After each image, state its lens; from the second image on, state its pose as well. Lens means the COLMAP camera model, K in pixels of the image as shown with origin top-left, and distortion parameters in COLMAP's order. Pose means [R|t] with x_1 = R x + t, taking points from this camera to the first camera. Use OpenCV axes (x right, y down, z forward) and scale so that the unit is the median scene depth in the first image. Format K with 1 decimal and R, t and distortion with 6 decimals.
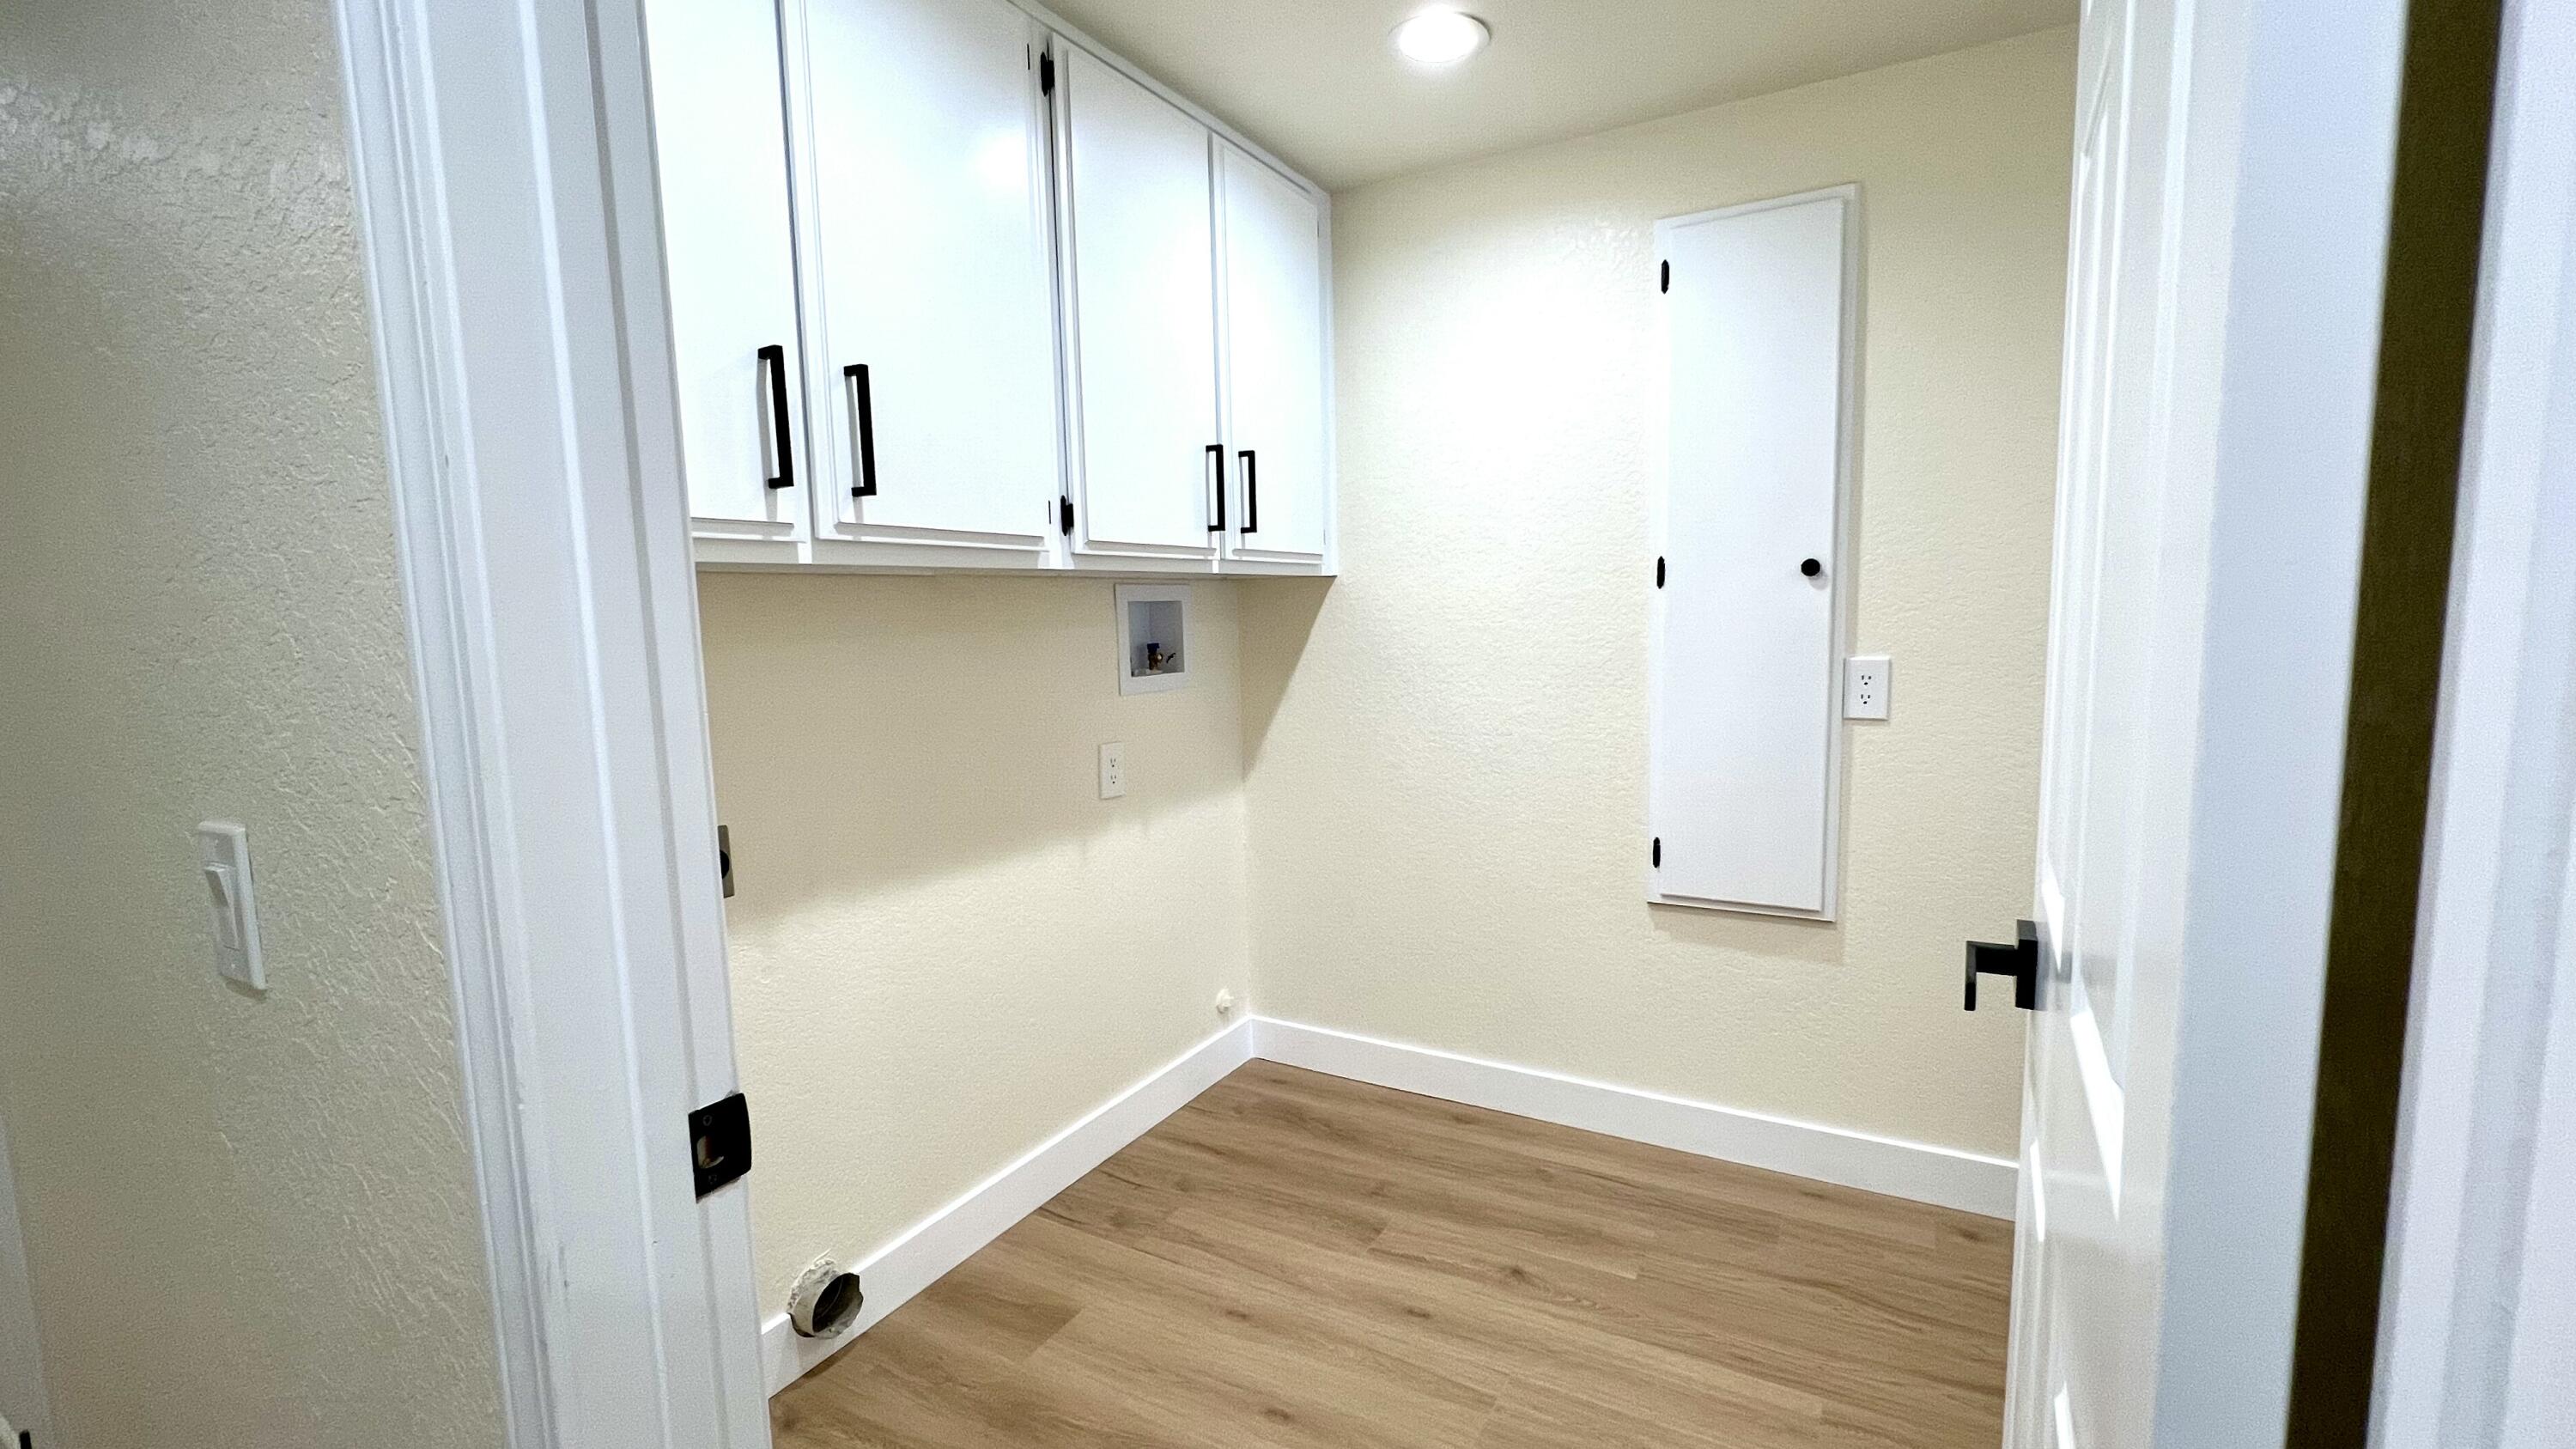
lens RADIAL K [[1109.6, 0, 1306.2], [0, 1109.6, 737.0], [0, 0, 1]] dist [-0.001022, 0.000001]
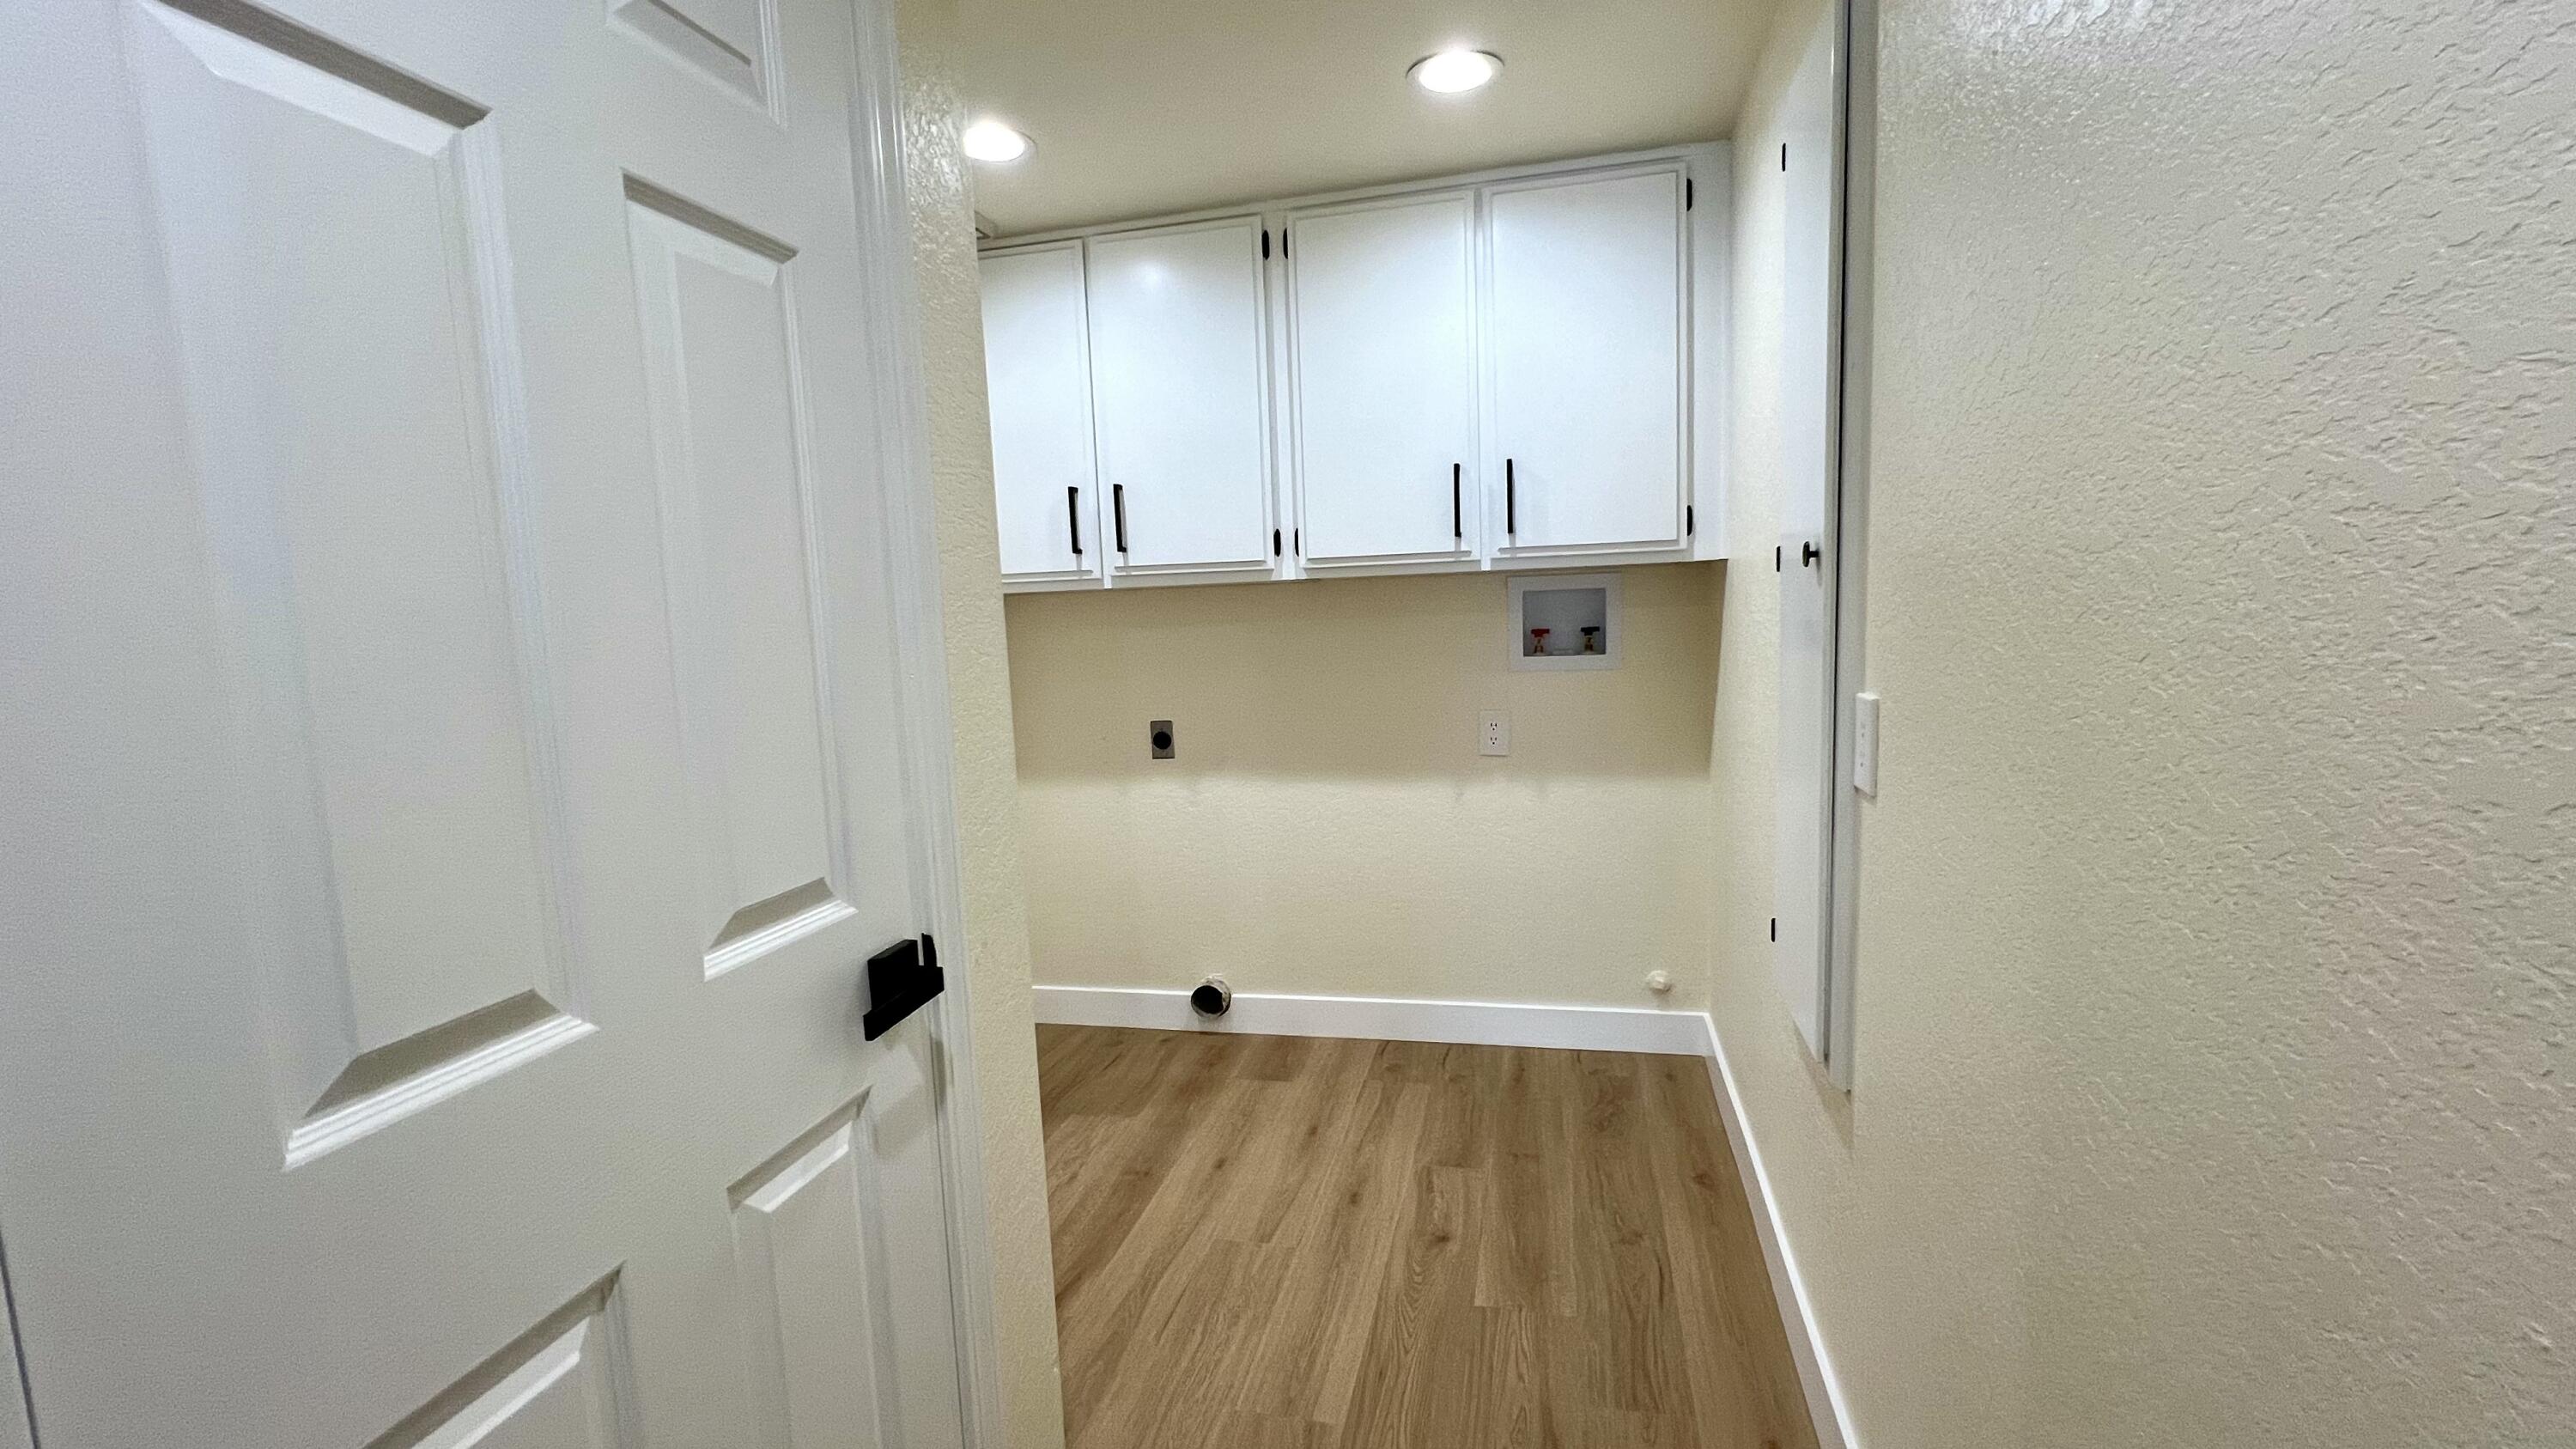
lens RADIAL K [[1109.6, 0, 1295.7], [0, 1109.6, 721.1], [0, 0, 1]] dist [-0.001022, 0.000001]
pose [[0.263573, 0.102094, -0.959222, 1.100497], [-0.082112, 0.993149, 0.083142, -0.077463], [0.961138, 0.056850, 0.270150, 0.552960]]
